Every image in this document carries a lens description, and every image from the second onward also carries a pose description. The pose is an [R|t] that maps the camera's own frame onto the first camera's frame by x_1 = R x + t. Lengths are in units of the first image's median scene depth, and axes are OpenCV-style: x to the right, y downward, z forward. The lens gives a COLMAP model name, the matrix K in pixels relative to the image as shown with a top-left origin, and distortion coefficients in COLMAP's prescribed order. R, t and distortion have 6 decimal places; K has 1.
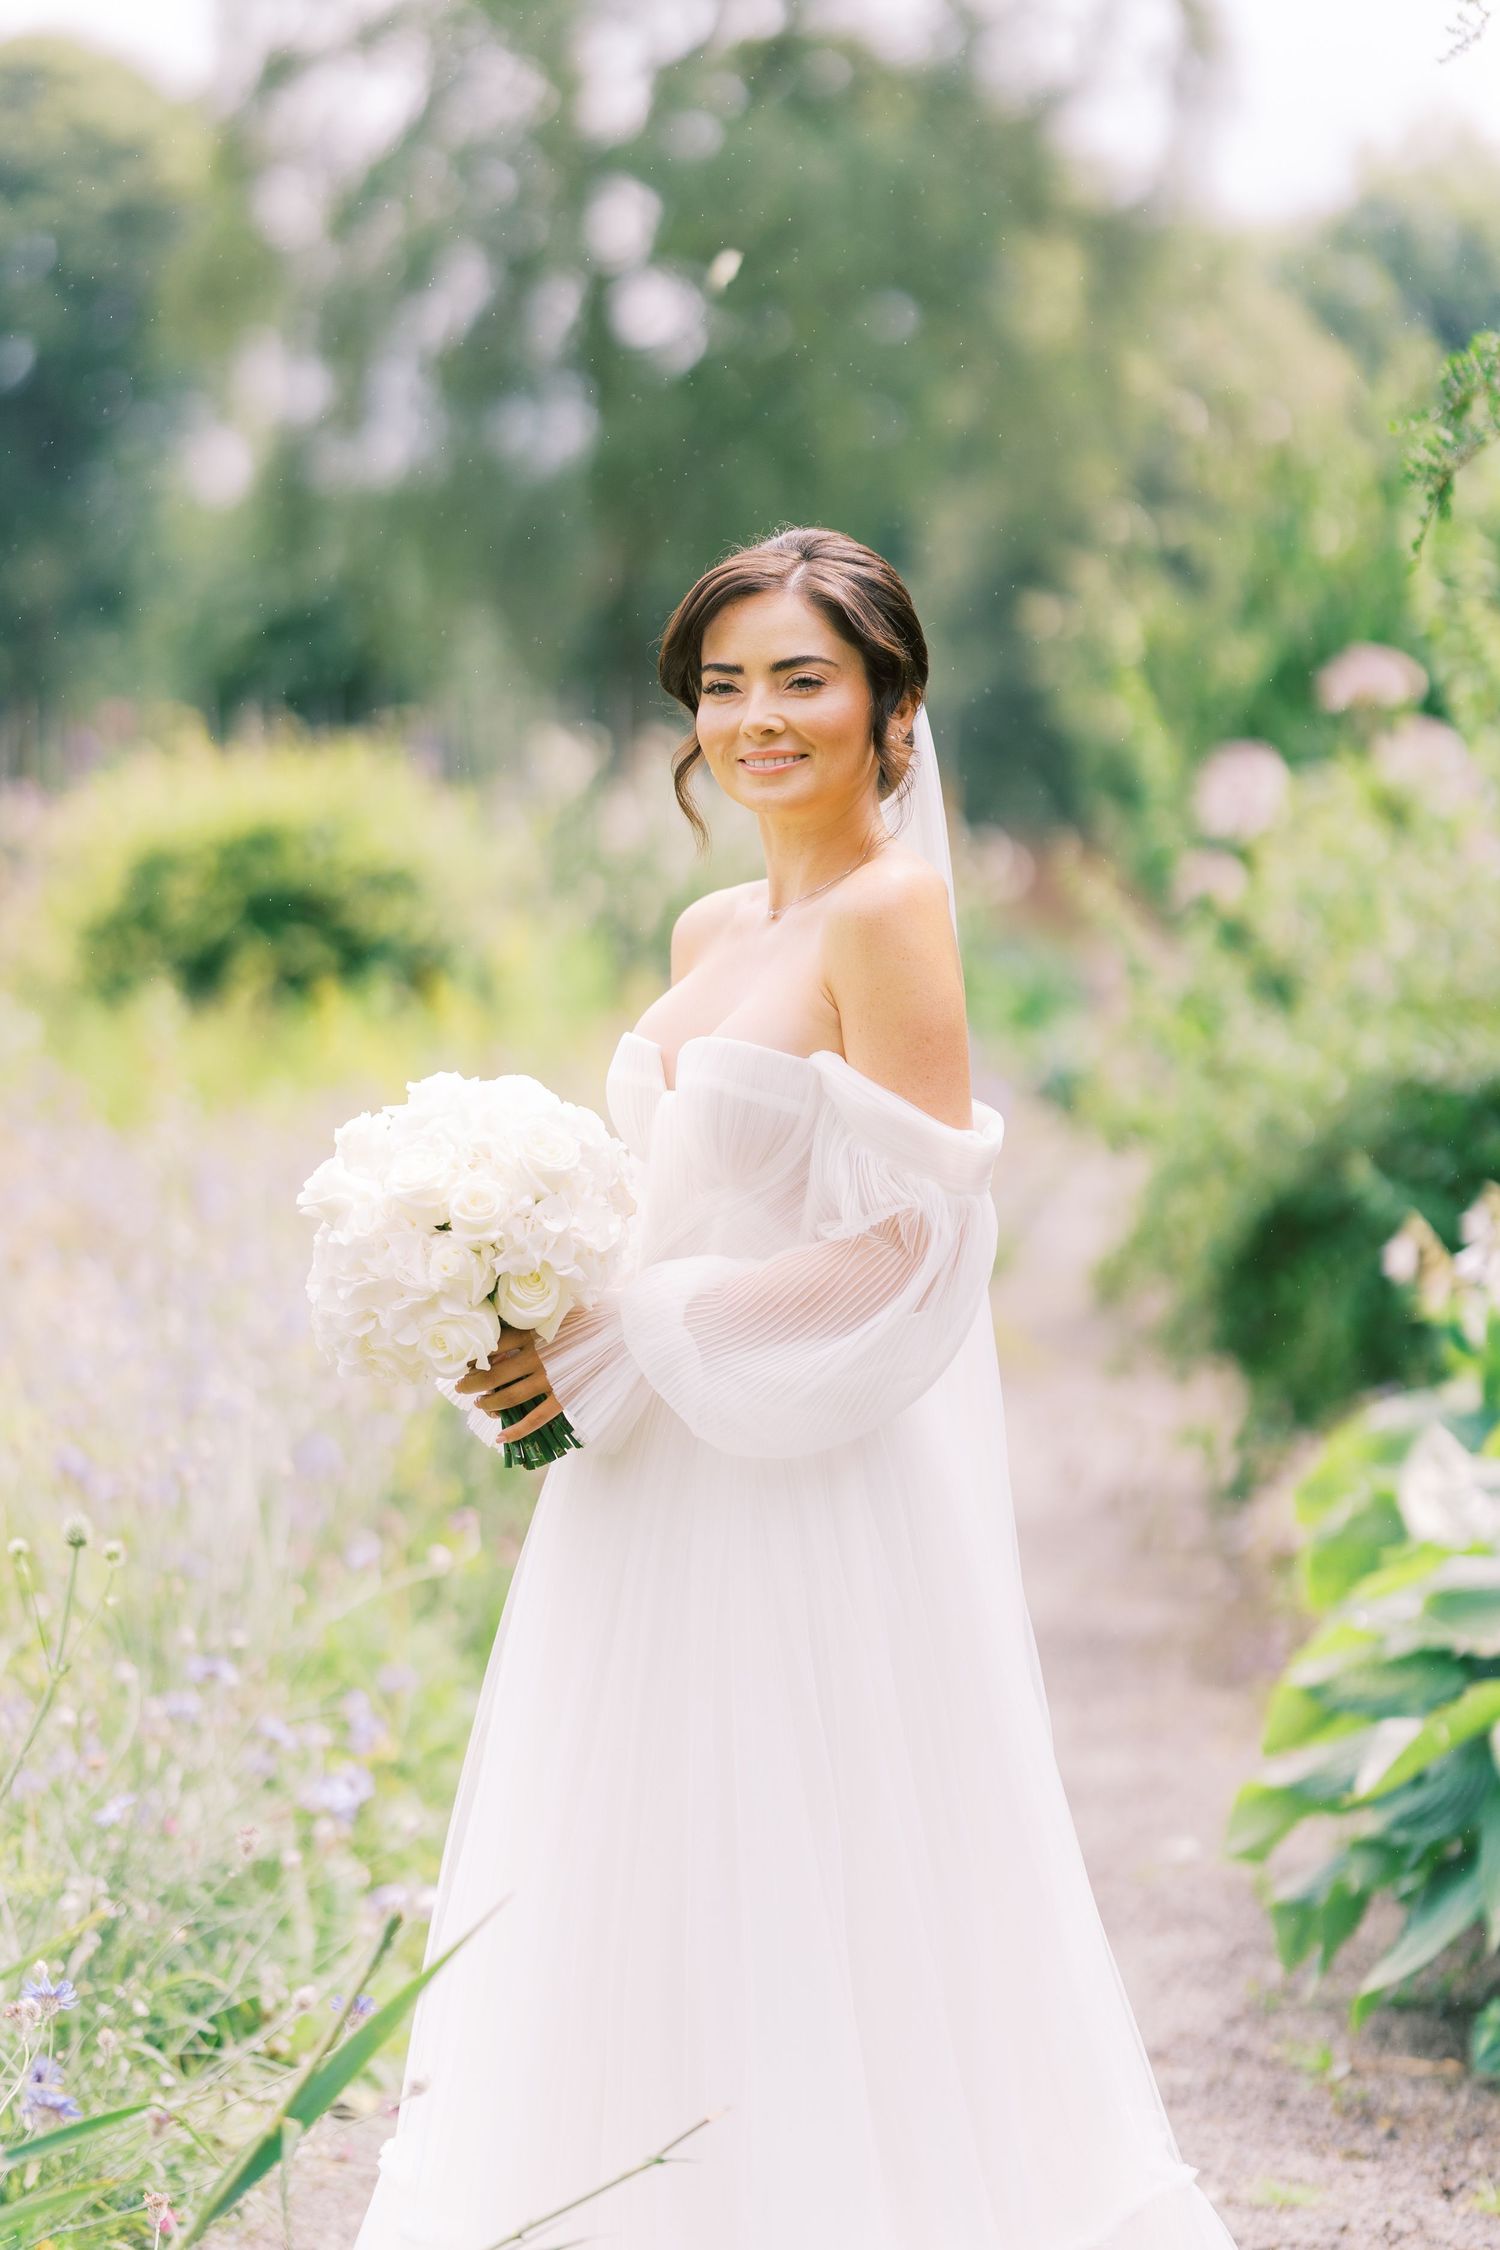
lens RADIAL K [[5593.3, 0, 487.4], [0, 5593.3, 990.5], [0, 0, 1]] dist [0.045957, -0.513500]
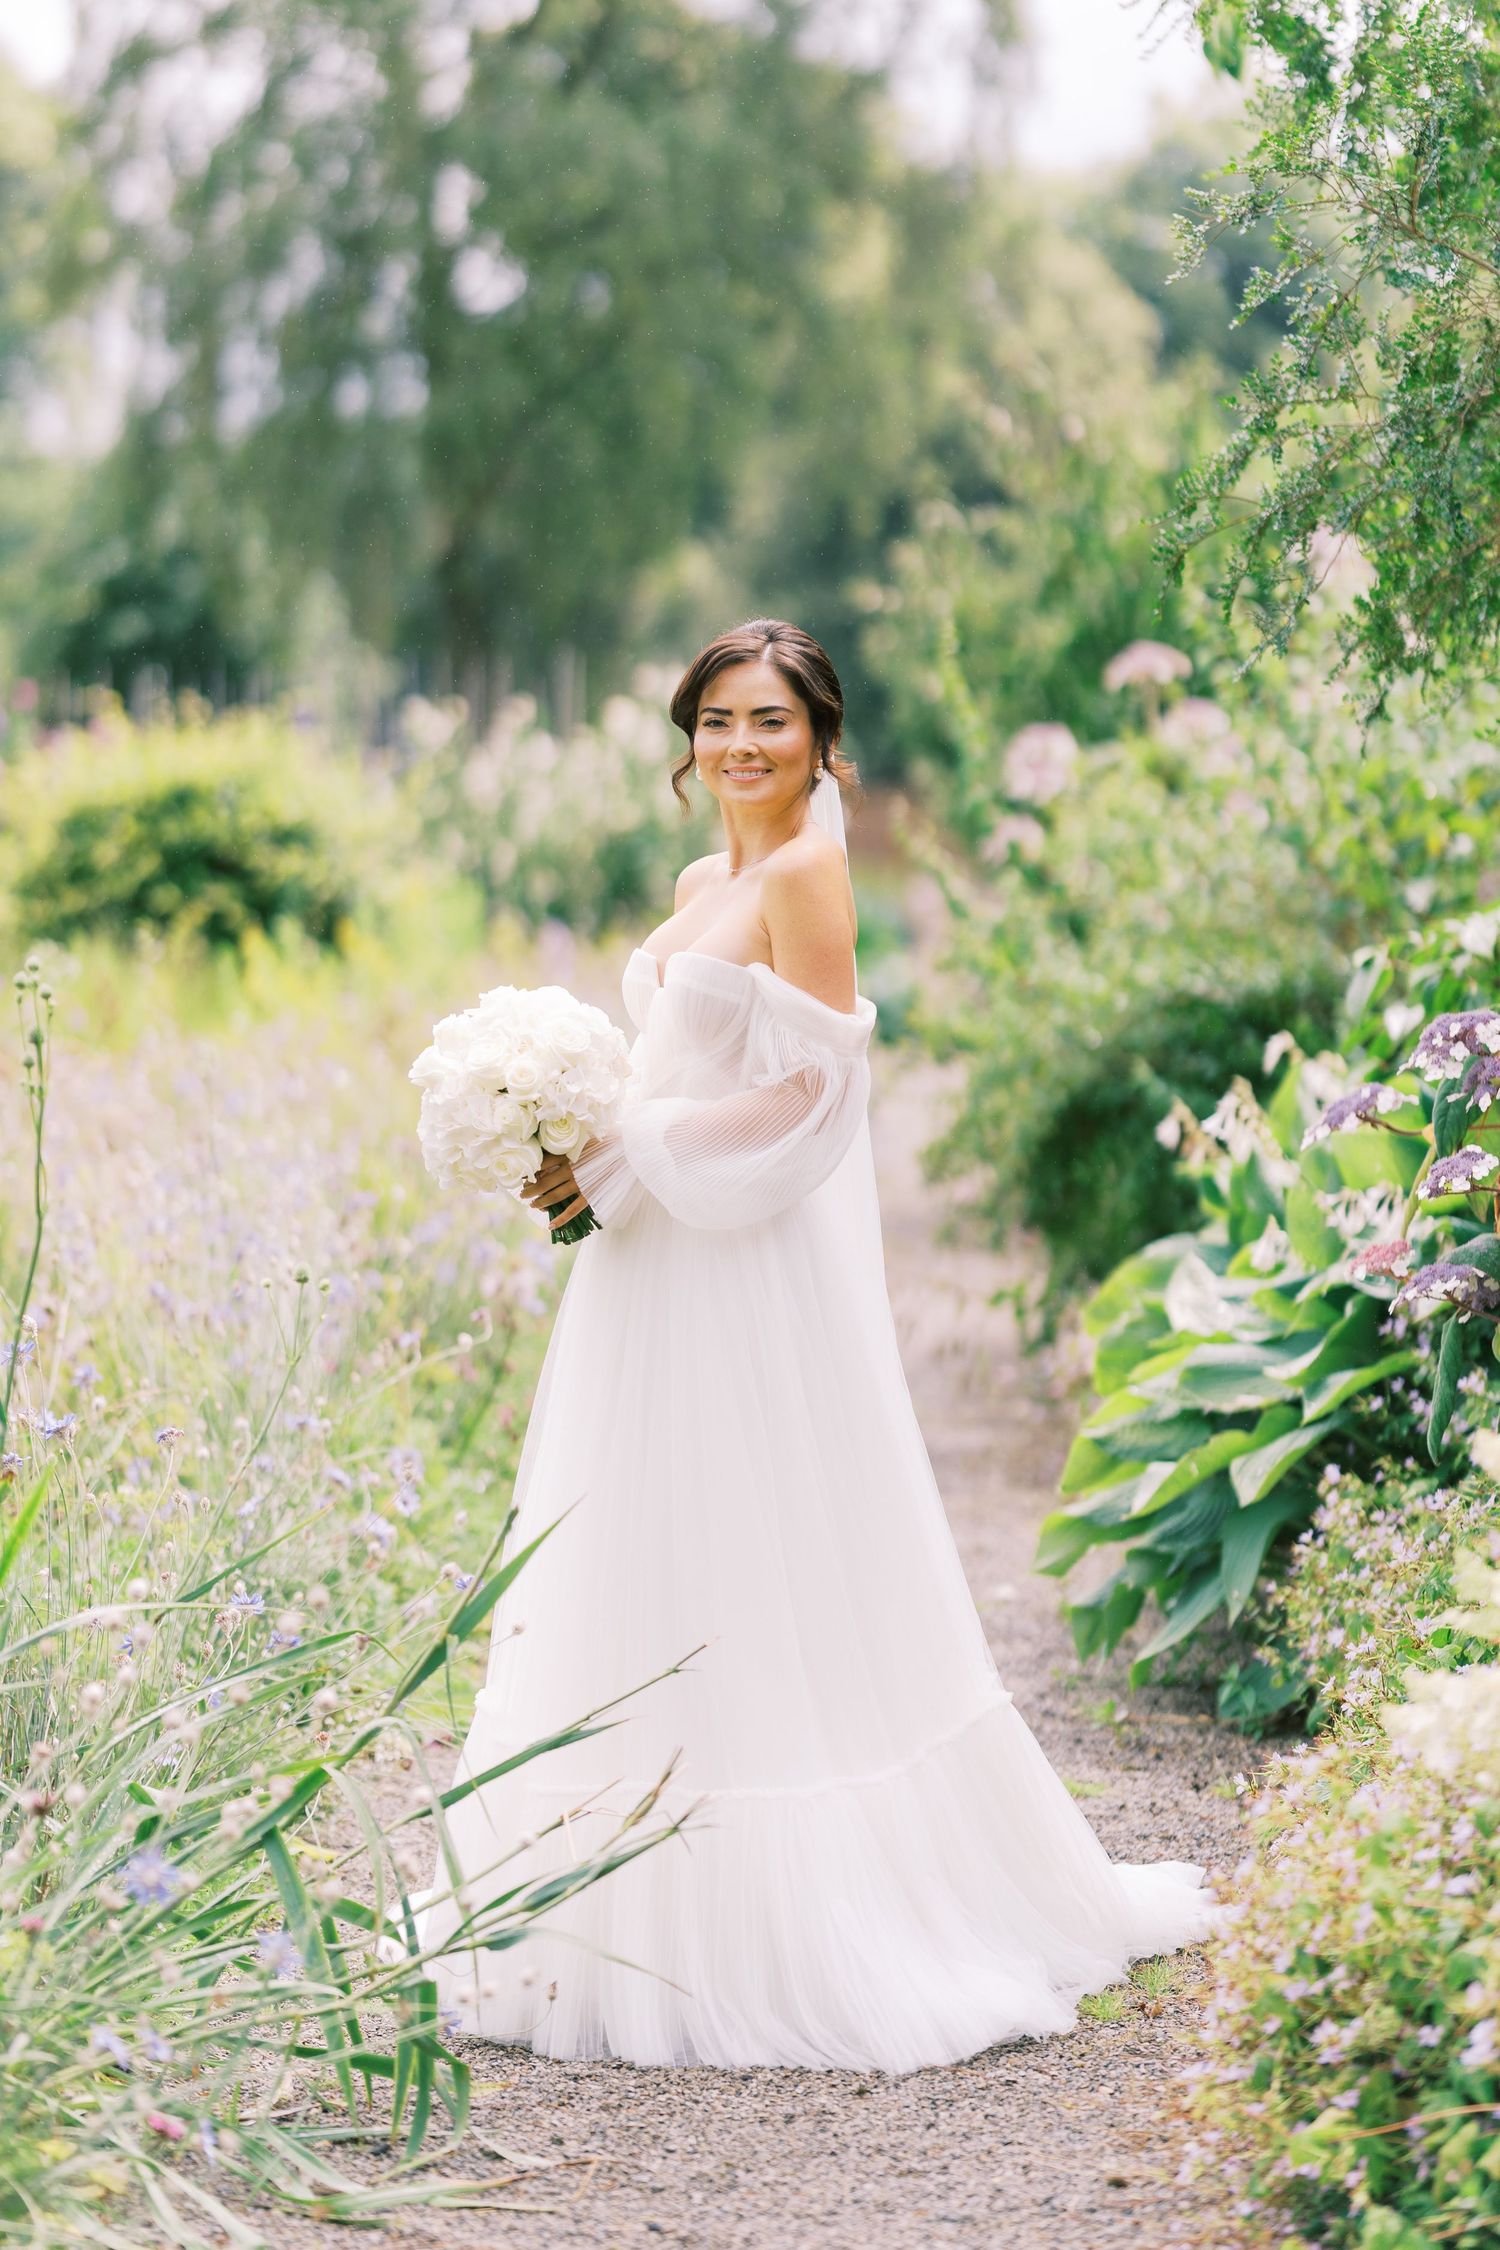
lens RADIAL K [[5523.6, 0, 750.0], [0, 5523.6, 1125.0], [0, 0, 1]] dist [0.047459, -0.205897]
pose [[0.996759, -0.013041, 0.079386, -0.026392], [0.010337, 0.999356, 0.034373, 0.001435], [-0.079783, -0.033441, 0.996251, -0.203623]]
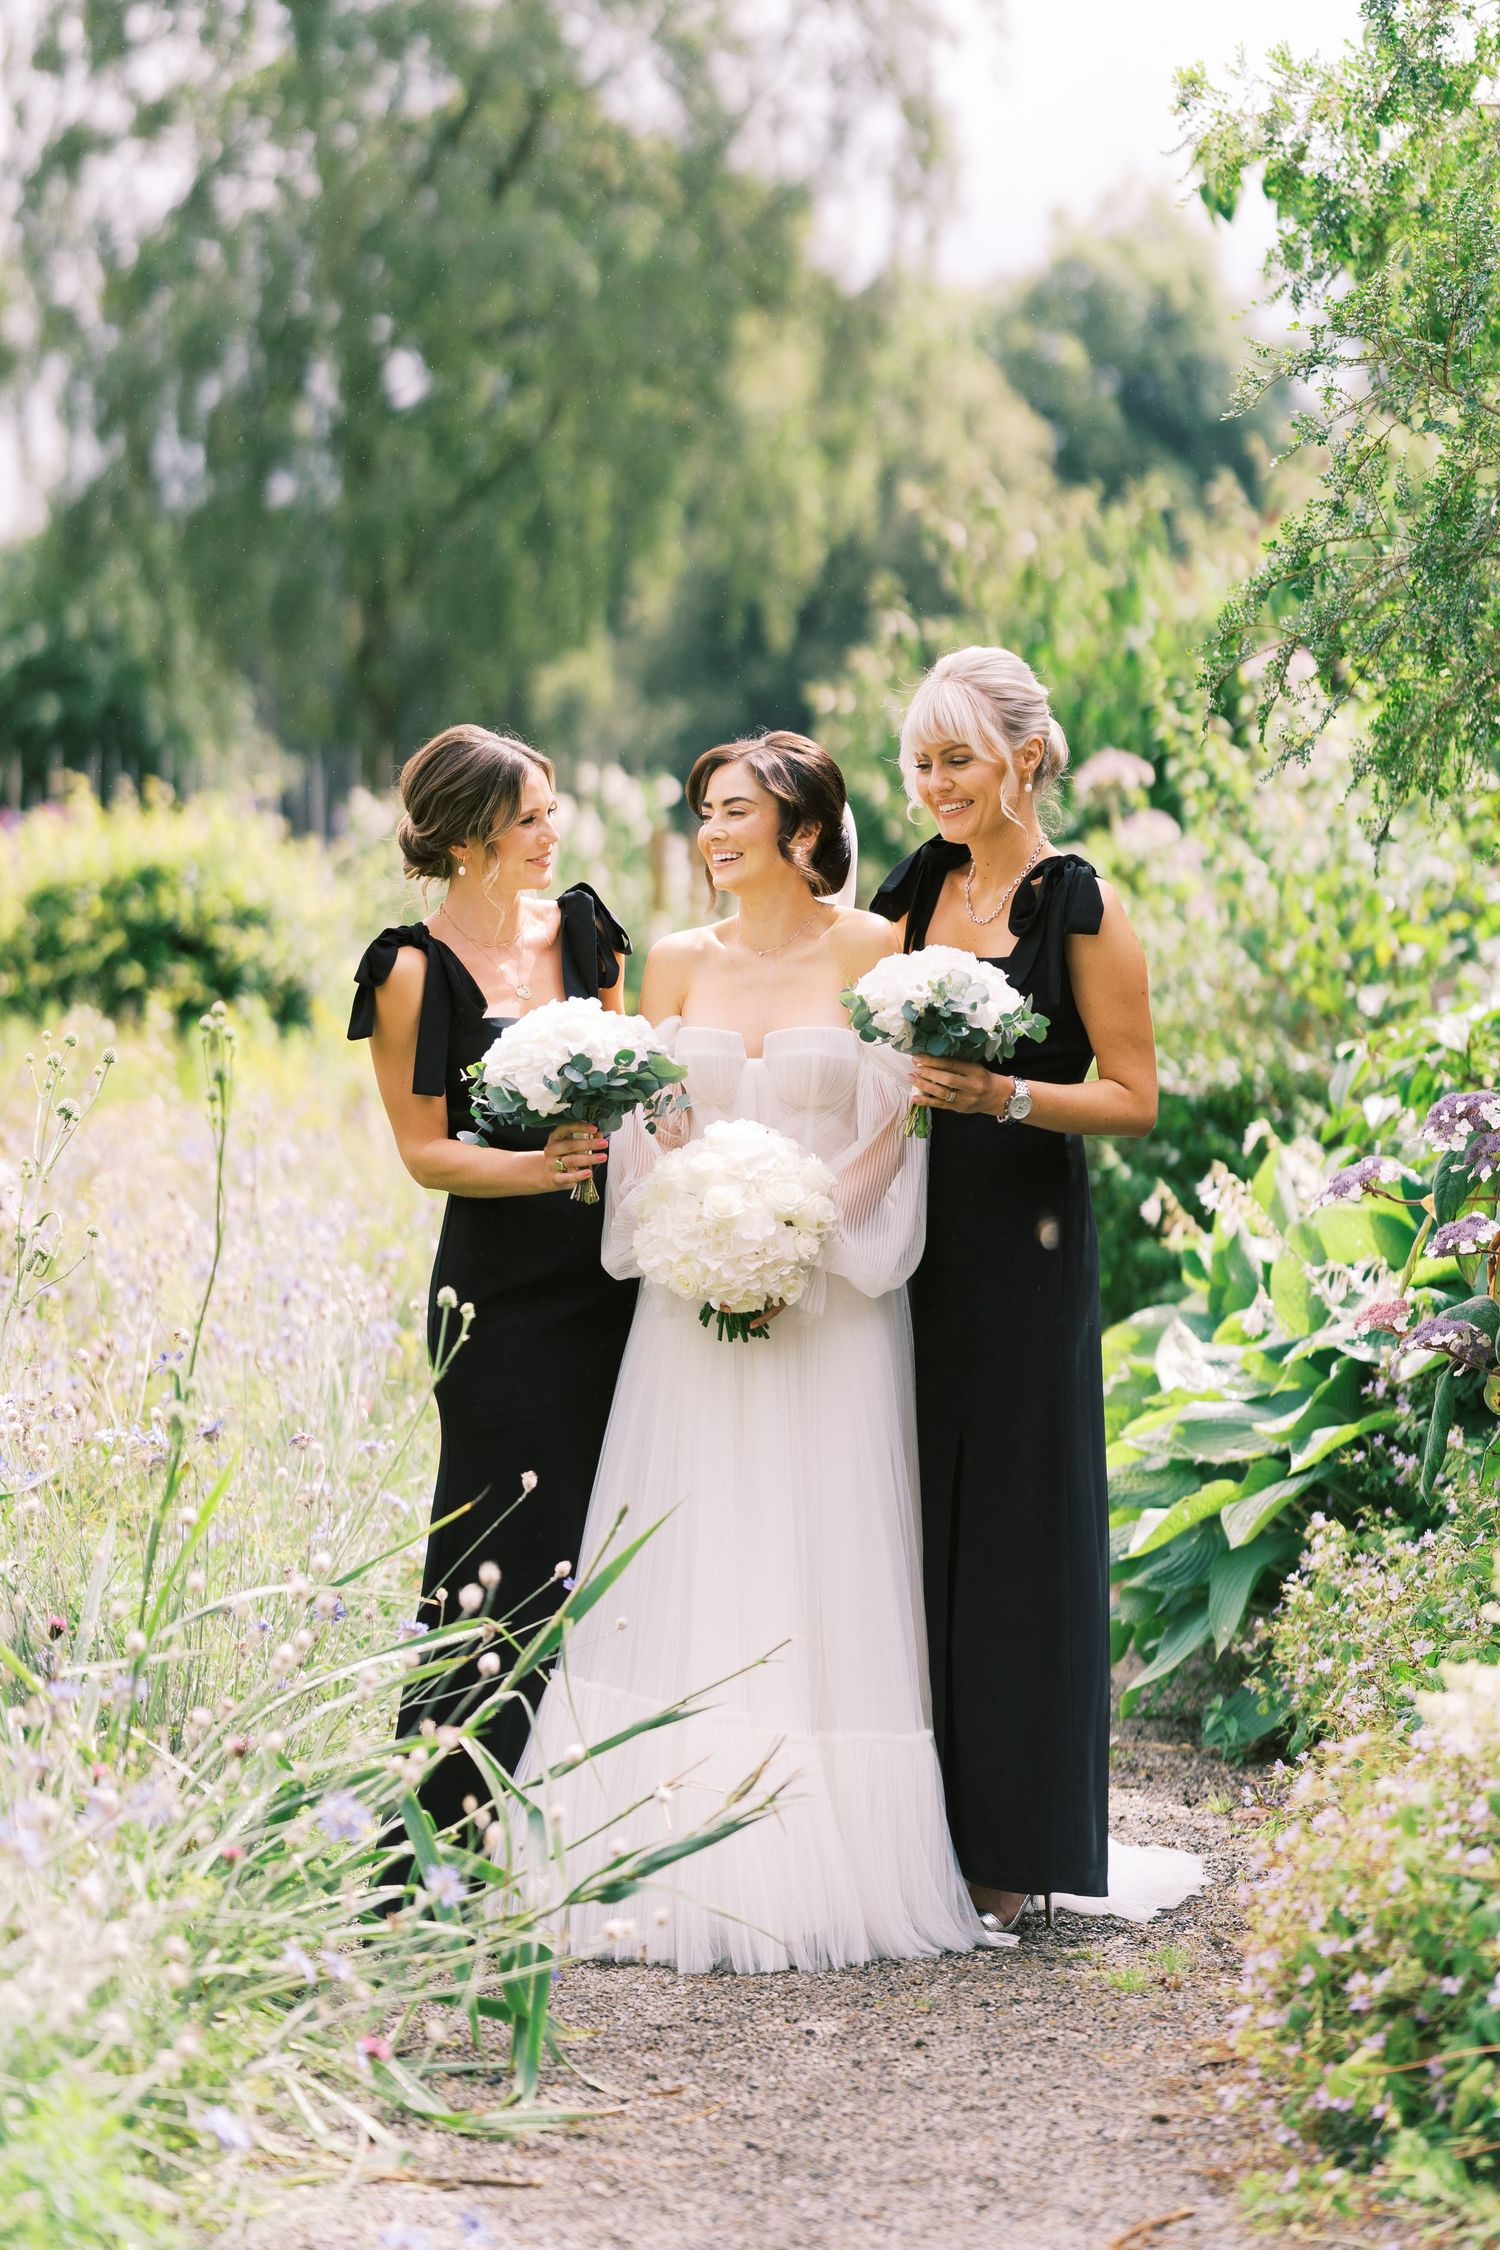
lens RADIAL K [[5495.6, 0, 743.8], [0, 5495.6, 1236.6], [0, 0, 1]] dist [0.019103, 0.131066]
pose [[0.994832, 0.013201, 0.100676, -0.057616], [-0.016938, 0.999195, 0.036357, 0.005812], [-0.100115, -0.037875, 0.994255, -0.265644]]
